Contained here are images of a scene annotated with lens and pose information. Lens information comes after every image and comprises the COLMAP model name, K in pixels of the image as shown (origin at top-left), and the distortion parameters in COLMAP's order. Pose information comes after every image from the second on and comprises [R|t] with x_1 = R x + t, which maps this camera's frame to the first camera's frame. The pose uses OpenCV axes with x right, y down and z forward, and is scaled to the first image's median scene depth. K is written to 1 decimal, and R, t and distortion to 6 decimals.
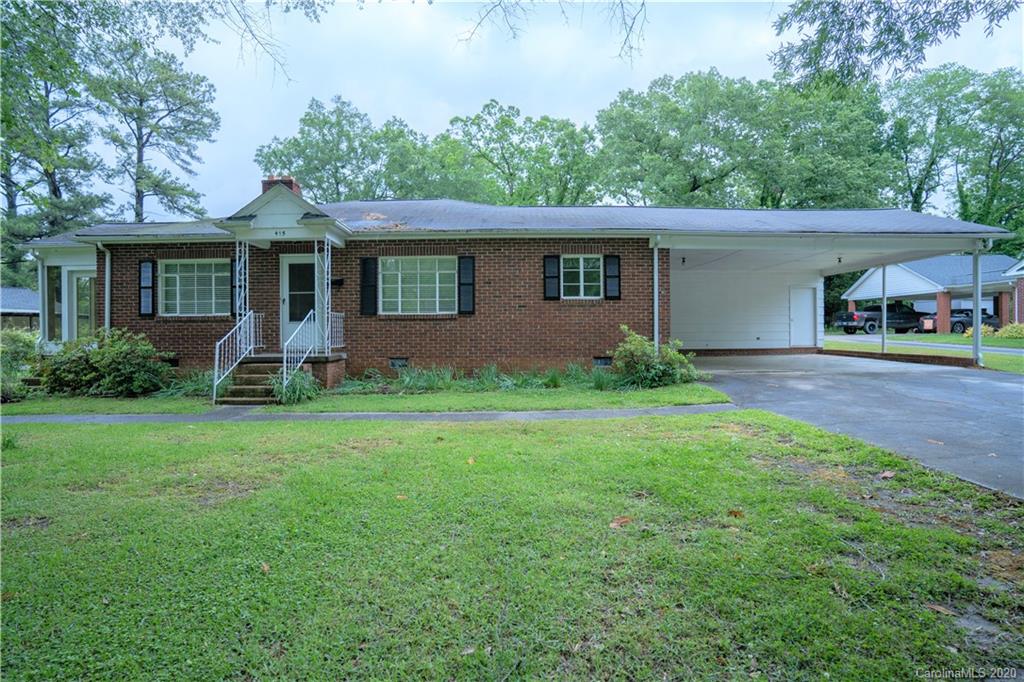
lens RADIAL K [[505.9, 0, 509.0], [0, 505.9, 337.7], [0, 0, 1]] dist [-0.055559, 0.018058]
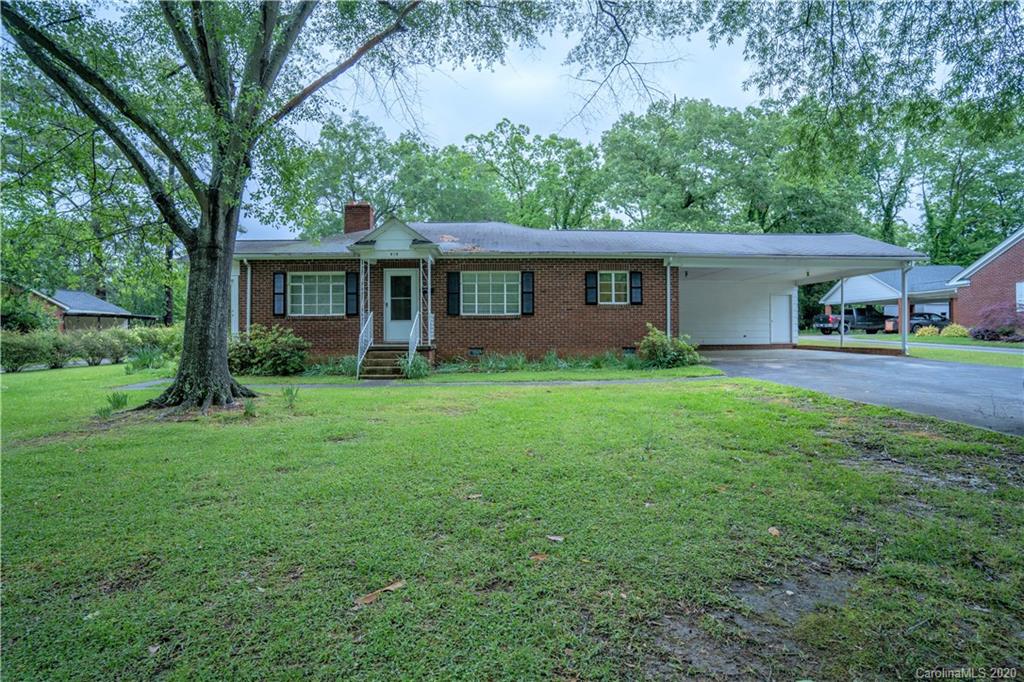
lens RADIAL K [[505.9, 0, 513.3], [0, 505.9, 340.7], [0, 0, 1]] dist [-0.055559, 0.018058]
pose [[0.999663, 0.001595, 0.025921, -0.085853], [-0.001605, 0.999999, 0.000362, 0.011073], [-0.025921, -0.000404, 0.999664, -0.180744]]
